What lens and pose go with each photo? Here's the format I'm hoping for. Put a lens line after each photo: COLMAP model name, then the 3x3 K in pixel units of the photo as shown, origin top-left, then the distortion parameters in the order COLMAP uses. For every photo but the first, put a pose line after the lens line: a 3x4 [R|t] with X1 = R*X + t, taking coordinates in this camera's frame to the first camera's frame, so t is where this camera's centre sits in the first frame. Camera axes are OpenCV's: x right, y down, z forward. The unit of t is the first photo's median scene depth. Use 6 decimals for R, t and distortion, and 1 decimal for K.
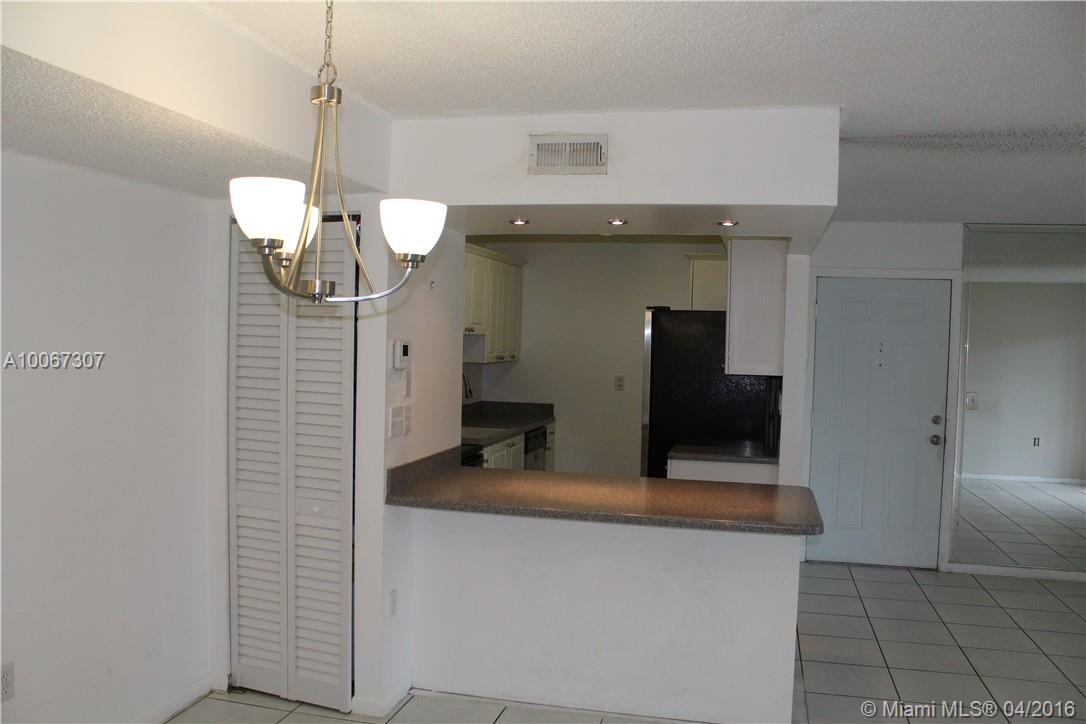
lens RADIAL K [[905.4, 0, 543.0], [0, 905.4, 362.0], [0, 0, 1]] dist [-0.157879, 0.128194]
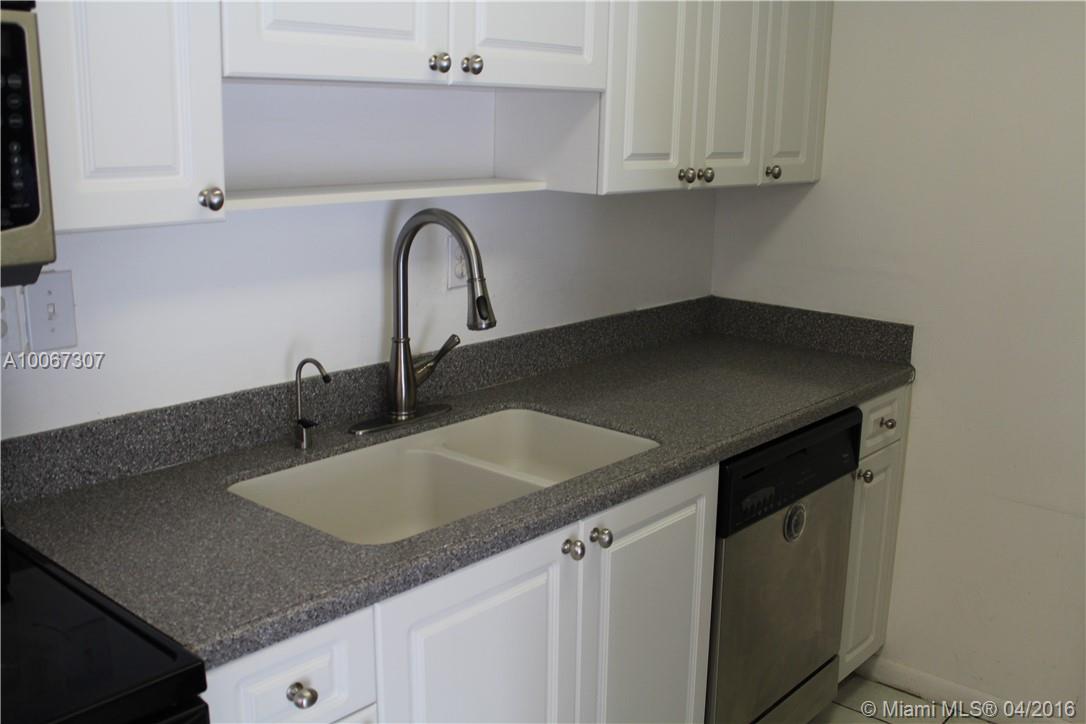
lens RADIAL K [[1062.5, 0, 539.8], [0, 1062.5, 365.3], [0, 0, 1]] dist [-0.136816, 0.147847]
pose [[0.881834, 0.096984, -0.461479, 0.072171], [-0.008815, 0.981841, 0.189499, -0.008783], [0.471477, -0.163039, 0.866676, 0.674229]]
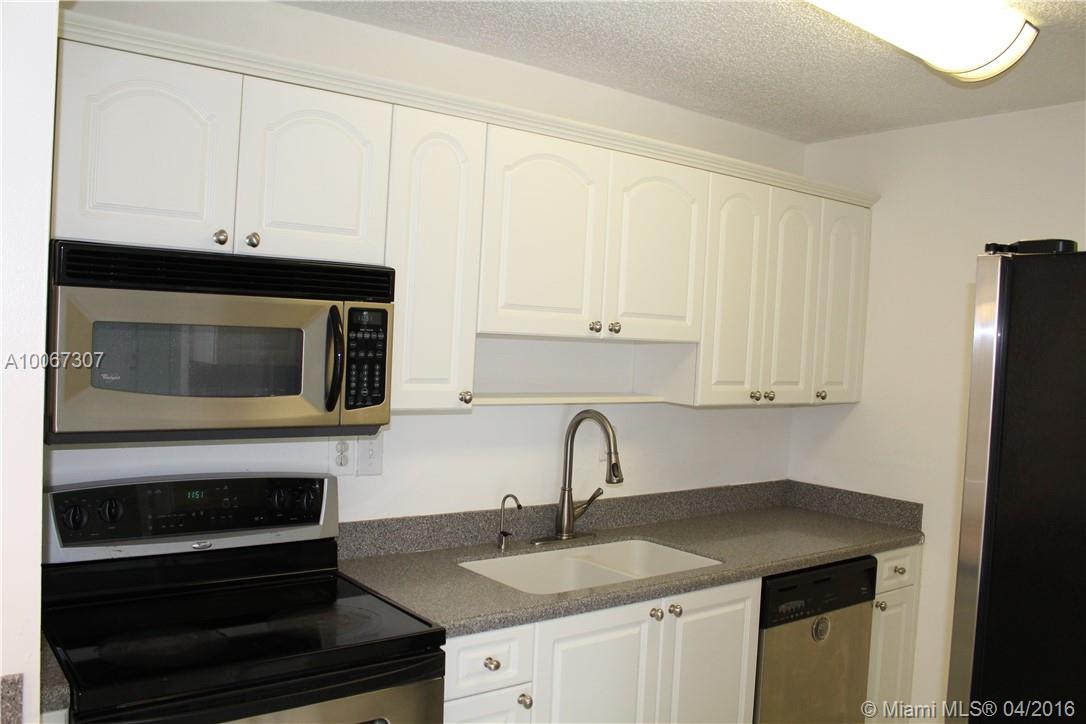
lens RADIAL K [[905.4, 0, 543.0], [0, 905.4, 362.0], [0, 0, 1]] dist [-0.157879, 0.128194]
pose [[0.779067, 0.030034, -0.626221, 0.149577], [-0.046064, 0.998894, -0.009400, -0.012540], [0.625246, 0.036170, 0.779589, 0.582744]]
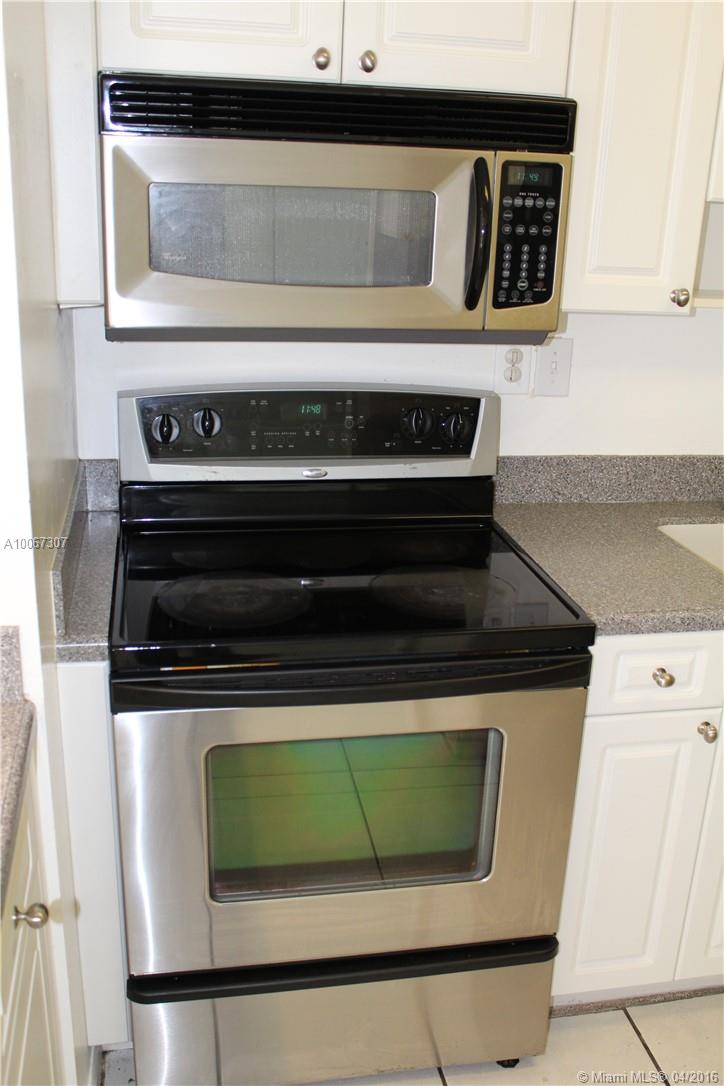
lens RADIAL K [[1062.5, 0, 365.6], [0, 1062.5, 551.4], [0, 0, 1]] dist [-0.136816, 0.147847]
pose [[0.416184, 0.299794, -0.858437, 0.132240], [-0.057655, 0.950885, 0.304128, -0.016108], [0.907451, -0.077080, 0.413027, 0.639809]]
